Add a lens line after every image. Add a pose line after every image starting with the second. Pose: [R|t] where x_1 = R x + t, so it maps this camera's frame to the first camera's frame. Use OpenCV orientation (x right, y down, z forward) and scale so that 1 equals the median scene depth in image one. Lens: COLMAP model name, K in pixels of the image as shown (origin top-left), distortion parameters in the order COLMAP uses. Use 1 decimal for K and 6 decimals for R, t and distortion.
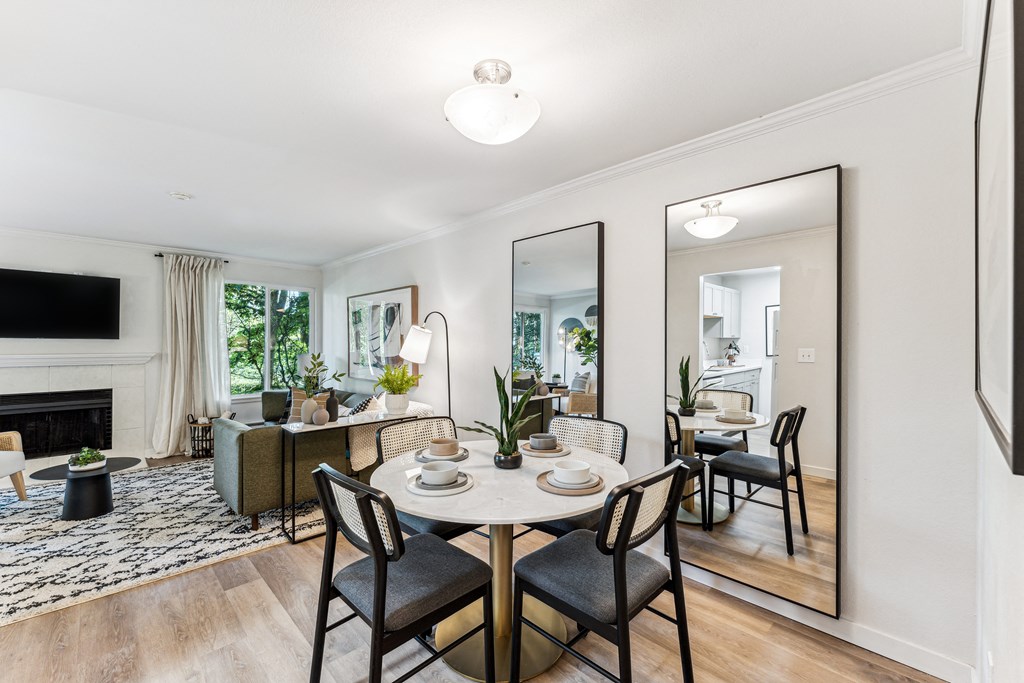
lens RADIAL K [[420.1, 0, 512.0], [0, 420.1, 341.5], [0, 0, 1]] dist [-0.001177, -0.000130]
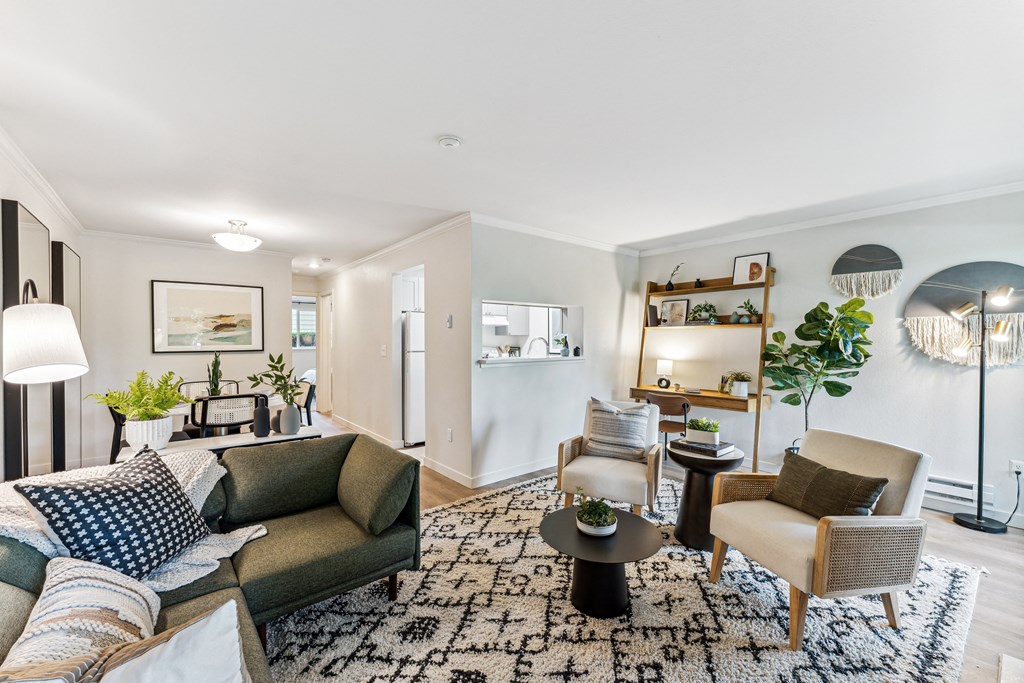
lens RADIAL K [[420.1, 0, 512.0], [0, 420.1, 341.5], [0, 0, 1]] dist [-0.001177, -0.000130]
pose [[-0.995196, -0.005815, 0.097734, -0.870051], [-0.005269, 0.999969, 0.005843, 0.002695], [-0.097765, 0.005300, -0.995195, 1.548174]]
